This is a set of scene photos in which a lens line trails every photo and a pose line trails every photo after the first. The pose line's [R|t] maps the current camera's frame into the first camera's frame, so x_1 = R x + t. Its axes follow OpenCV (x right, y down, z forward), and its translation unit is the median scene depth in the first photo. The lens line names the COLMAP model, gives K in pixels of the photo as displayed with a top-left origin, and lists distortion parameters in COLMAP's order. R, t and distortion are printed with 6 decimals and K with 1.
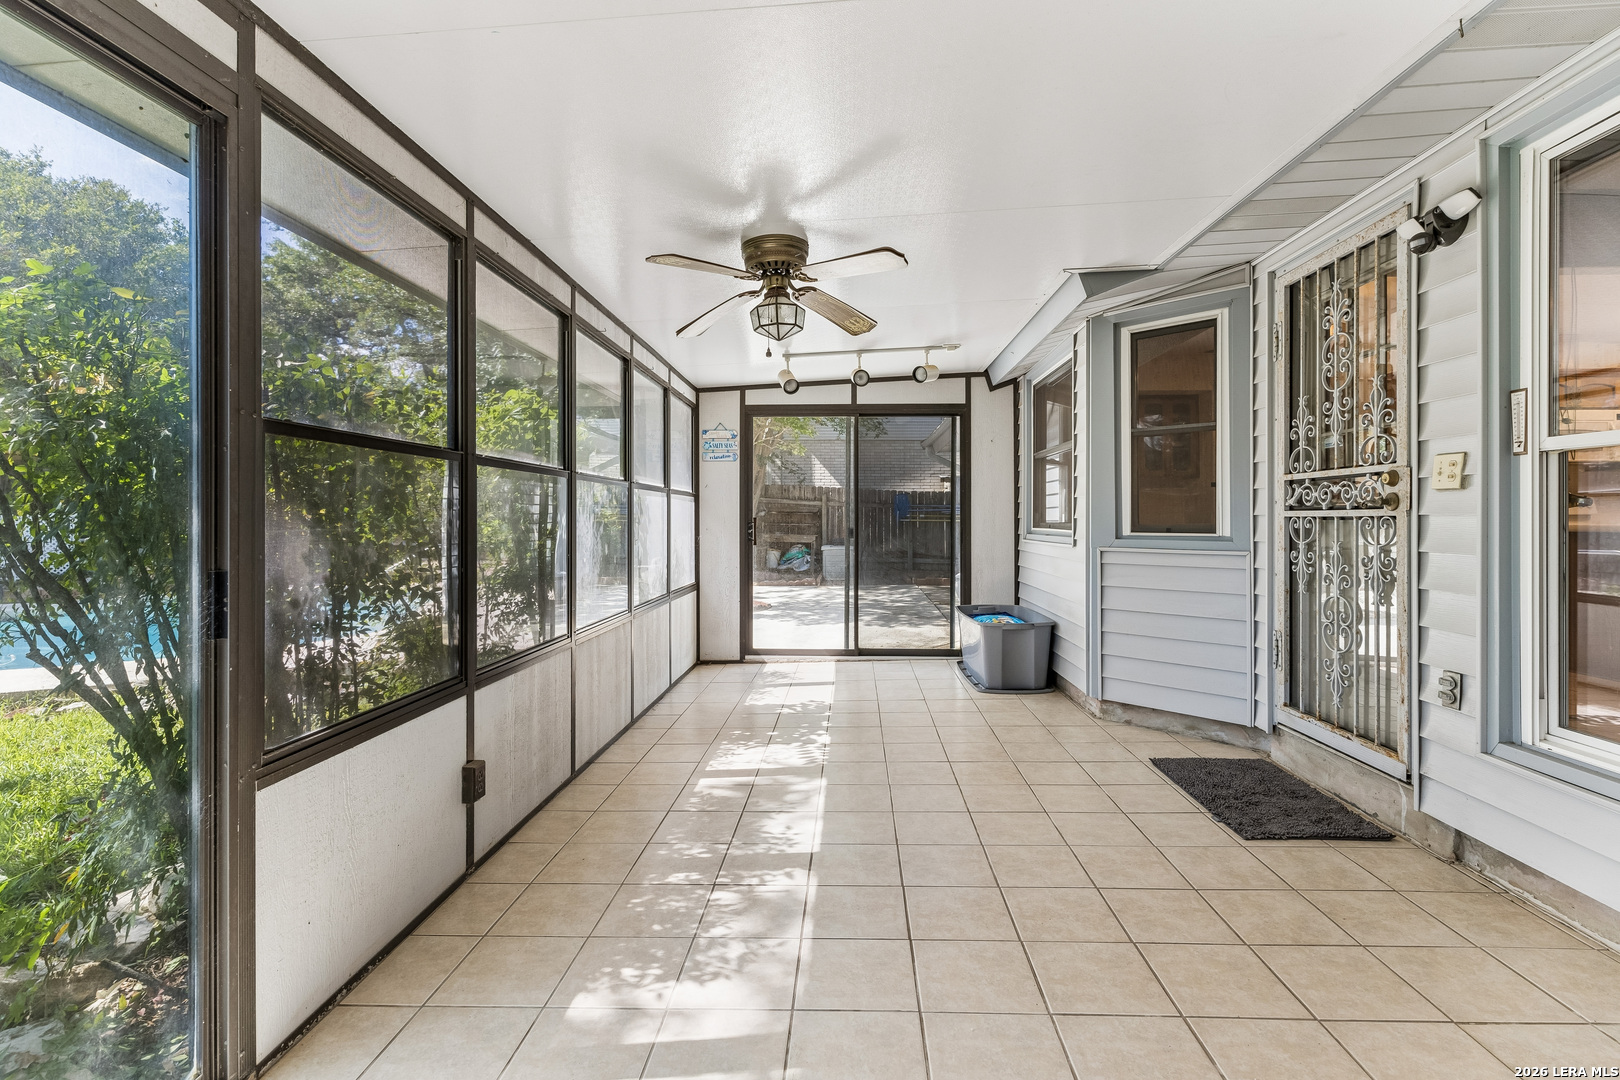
lens RADIAL K [[737.7, 0, 814.0], [0, 737.7, 526.2], [0, 0, 1]] dist [0.003298, -0.000200]
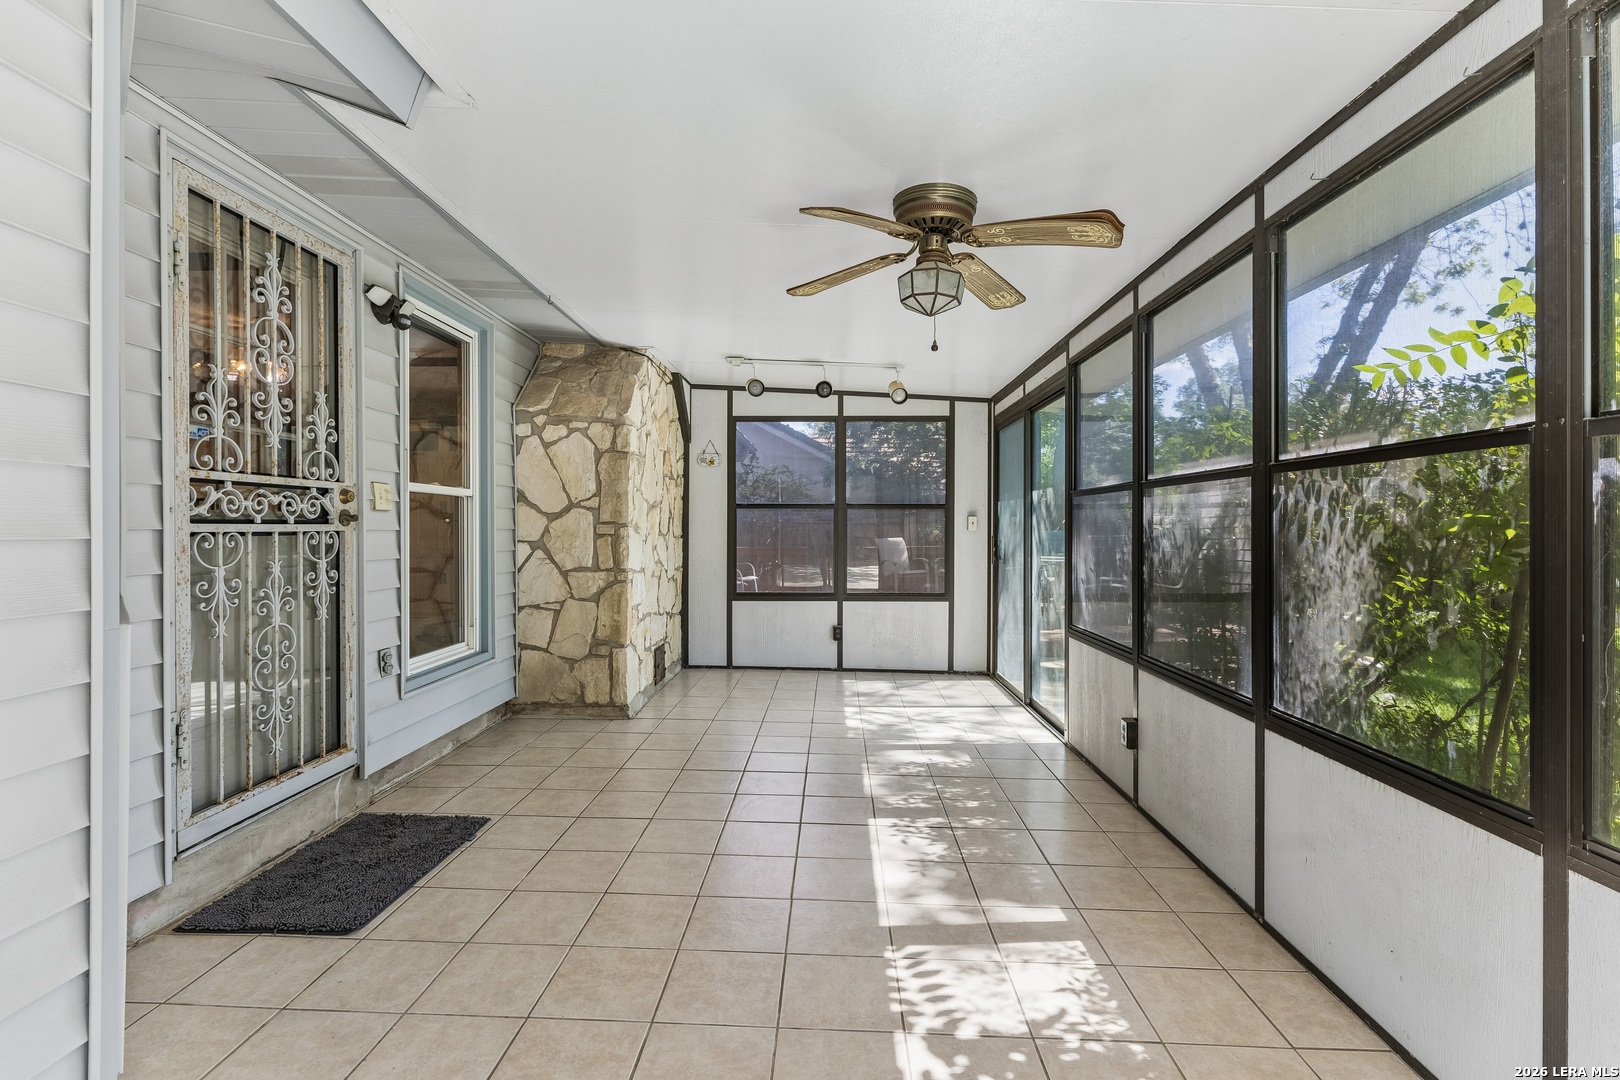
lens RADIAL K [[737.7, 0, 814.1], [0, 737.7, 531.7], [0, 0, 1]] dist [0.003298, -0.000200]
pose [[-0.999667, 0.001504, -0.025749, 0.103442], [0.001092, 0.999871, 0.016003, -0.025332], [0.025770, 0.015970, -0.999540, 1.824874]]
